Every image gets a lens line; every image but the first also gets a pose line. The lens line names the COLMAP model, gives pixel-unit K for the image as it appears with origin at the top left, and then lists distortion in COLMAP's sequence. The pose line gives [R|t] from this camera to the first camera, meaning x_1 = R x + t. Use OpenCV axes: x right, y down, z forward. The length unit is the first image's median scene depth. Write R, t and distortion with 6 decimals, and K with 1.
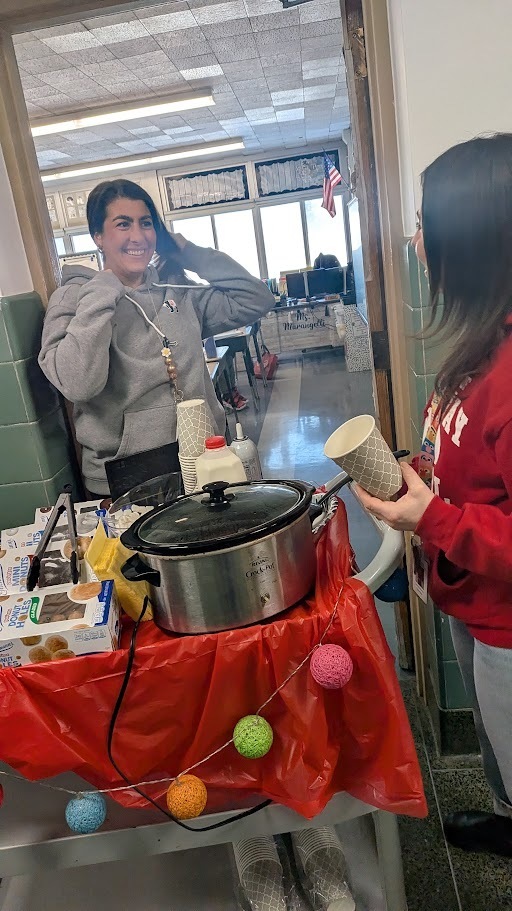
lens RADIAL K [[654.7, 0, 256.0], [0, 654.7, 455.5], [0, 0, 1]] dist [-0.003078, -0.049744]
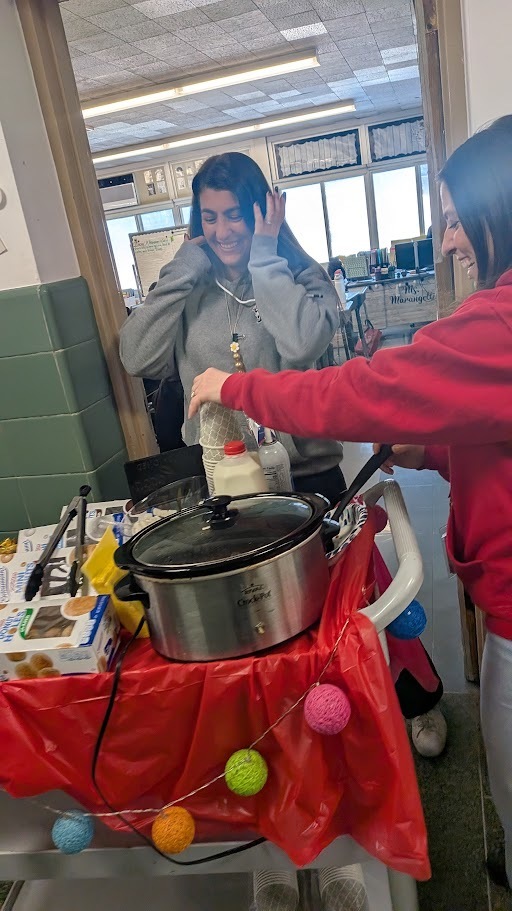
lens RADIAL K [[666.9, 0, 263.6], [0, 666.9, 472.4], [0, 0, 1]] dist [-0.032388, -0.005258]
pose [[0.990064, 0.034242, -0.136387, 0.134309], [-0.026114, 0.997800, 0.060943, -0.054042], [0.138174, -0.056776, 0.988779, 0.095581]]
